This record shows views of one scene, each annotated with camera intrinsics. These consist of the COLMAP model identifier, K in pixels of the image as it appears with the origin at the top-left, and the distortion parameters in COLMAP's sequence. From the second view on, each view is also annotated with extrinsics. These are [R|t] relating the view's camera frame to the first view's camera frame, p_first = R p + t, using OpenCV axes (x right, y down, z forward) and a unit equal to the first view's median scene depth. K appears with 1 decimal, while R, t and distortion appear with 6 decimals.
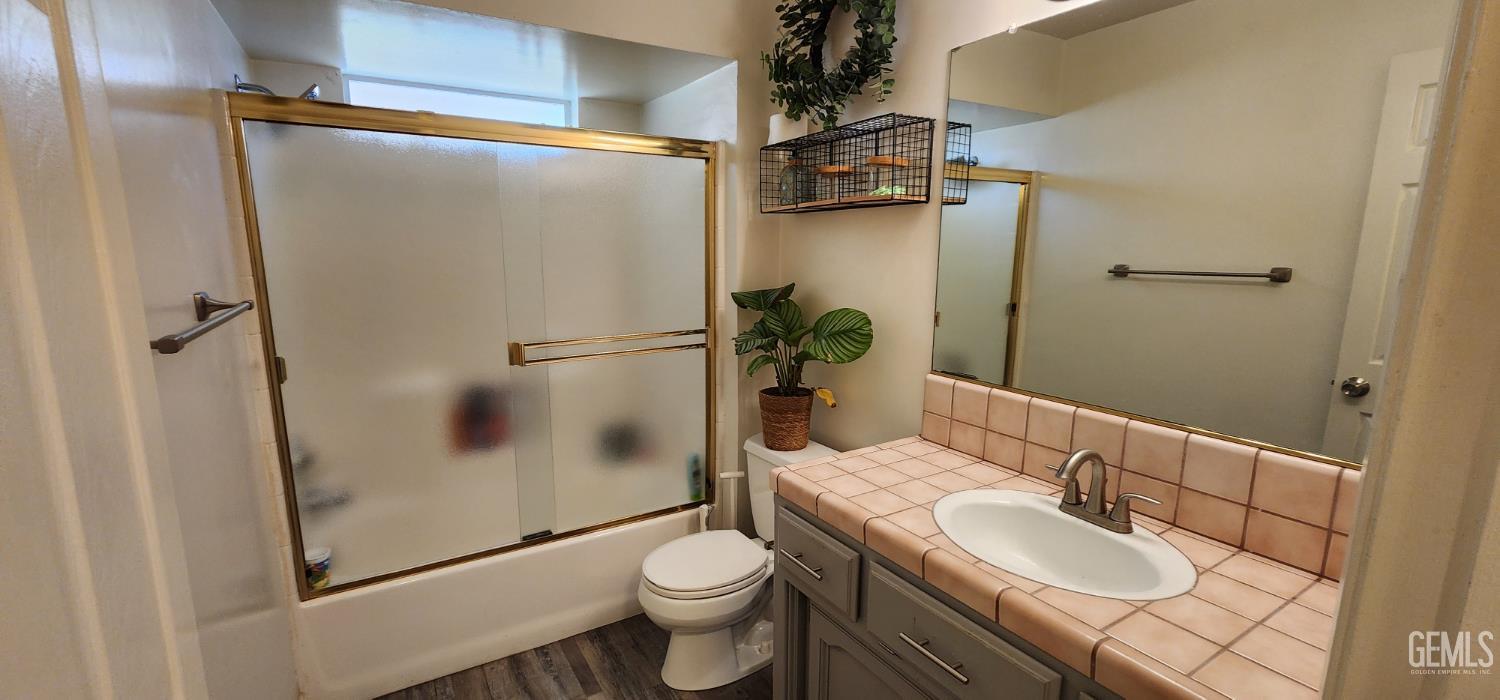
lens RADIAL K [[616.9, 0, 732.9], [0, 616.9, 355.3], [0, 0, 1]] dist [0.001098, 0.000590]
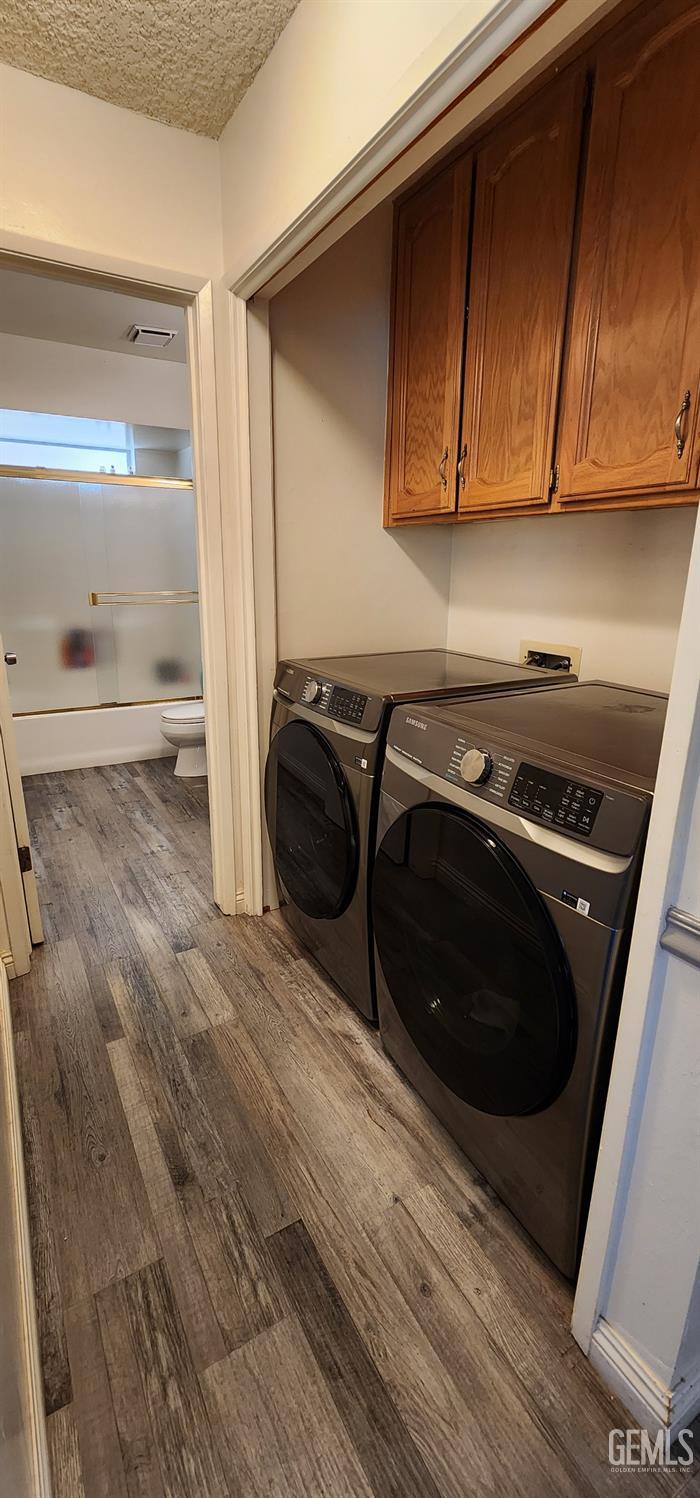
lens RADIAL K [[616.1, 0, 350.0], [0, 616.1, 749.0], [0, 0, 1]] dist [0.001098, 0.000590]
pose [[0.999821, 0.018234, -0.005030, 0.401635], [-0.017656, 0.995068, 0.097612, 0.232379], [0.006786, -0.097506, 0.995212, -0.809675]]
